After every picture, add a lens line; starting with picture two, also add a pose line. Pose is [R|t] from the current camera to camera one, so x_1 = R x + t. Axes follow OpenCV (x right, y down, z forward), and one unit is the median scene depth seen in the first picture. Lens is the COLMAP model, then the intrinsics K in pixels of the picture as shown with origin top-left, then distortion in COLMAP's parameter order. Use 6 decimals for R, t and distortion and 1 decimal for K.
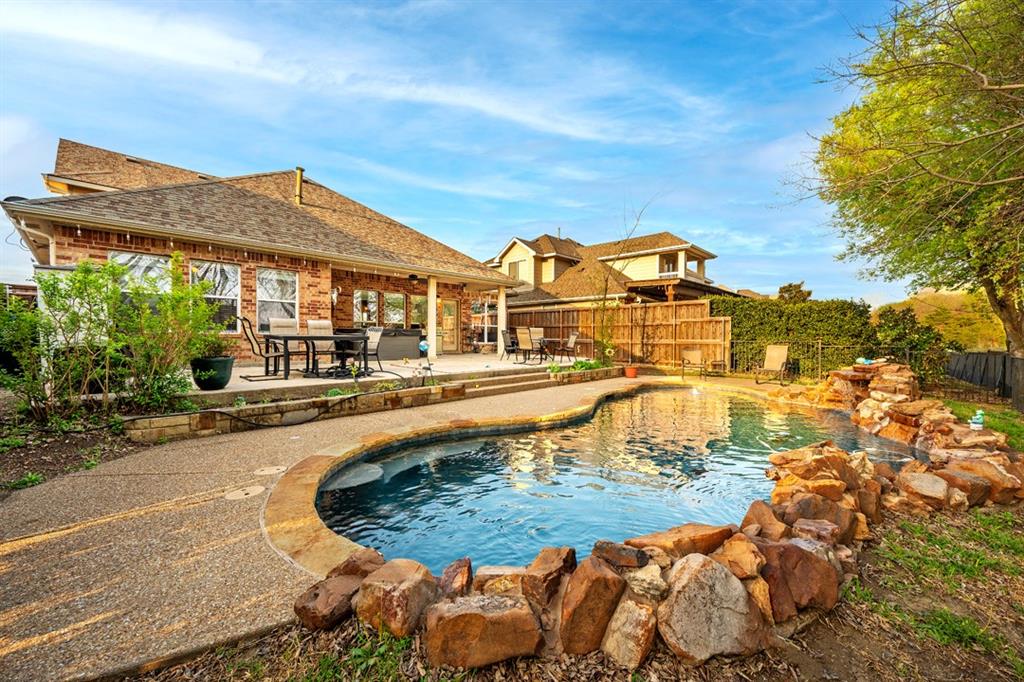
lens RADIAL K [[404.6, 0, 510.8], [0, 404.6, 338.6], [0, 0, 1]] dist [-0.004003, 0.001228]
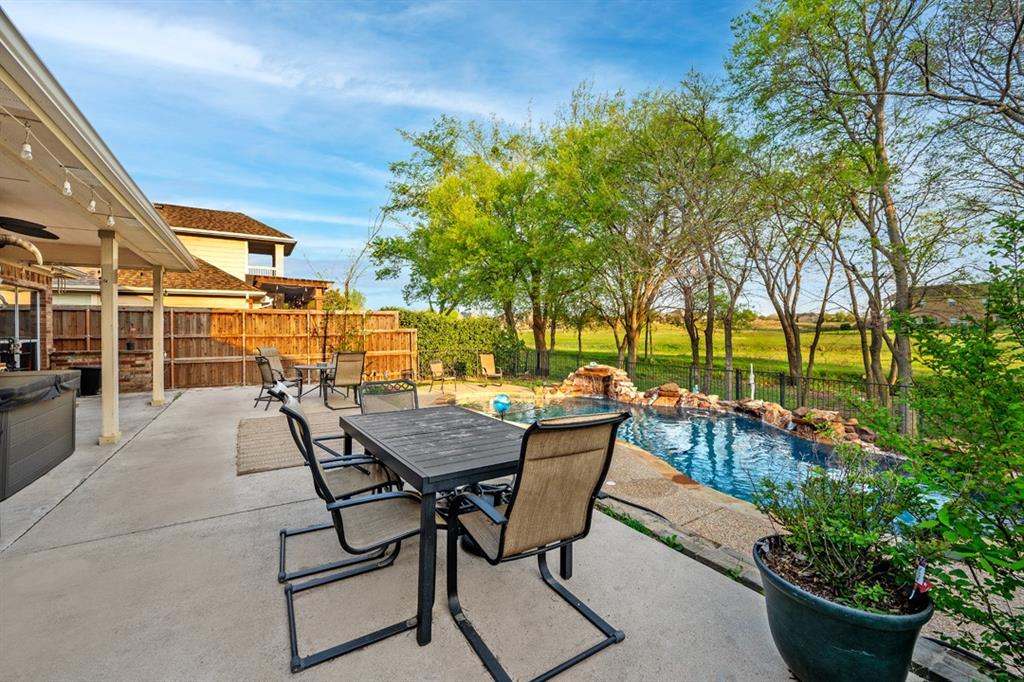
lens RADIAL K [[404.6, 0, 502.9], [0, 404.6, 336.5], [0, 0, 1]] dist [-0.004003, 0.001228]
pose [[0.234913, -0.023727, 0.971727, -0.440172], [0.008884, 0.999713, 0.022263, -0.052567], [-0.971976, 0.003403, 0.235056, 0.492099]]
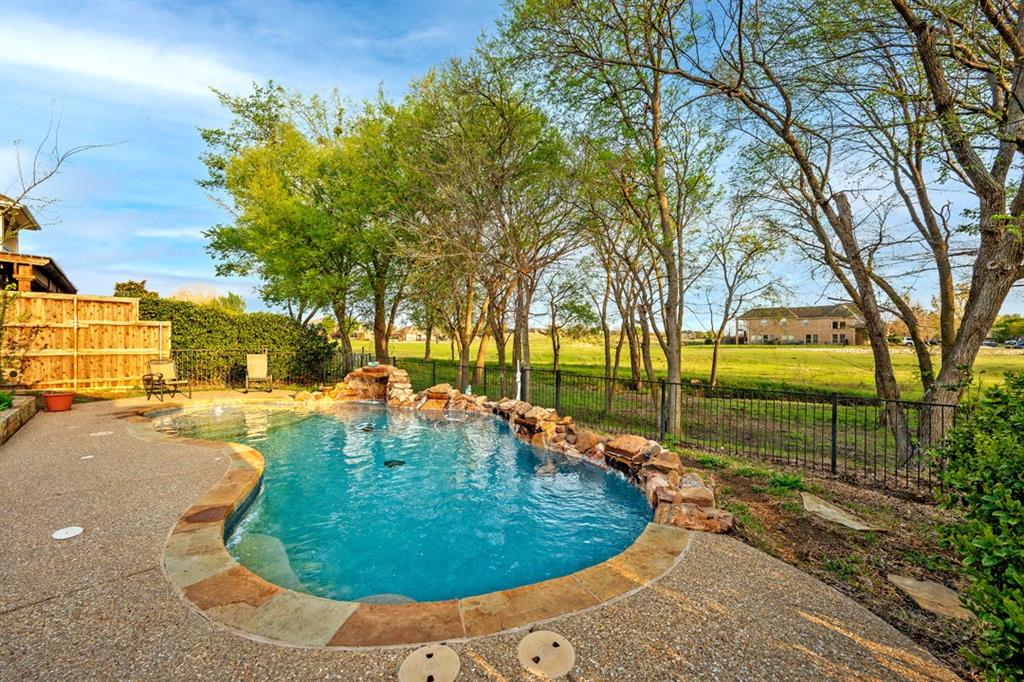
lens RADIAL K [[404.6, 0, 510.4], [0, 404.6, 349.6], [0, 0, 1]] dist [-0.004003, 0.001228]
pose [[0.020485, -0.021614, 0.999556, -0.288557], [-0.004818, 0.999753, 0.021717, -0.016208], [-0.999779, -0.005260, 0.020376, 0.244116]]
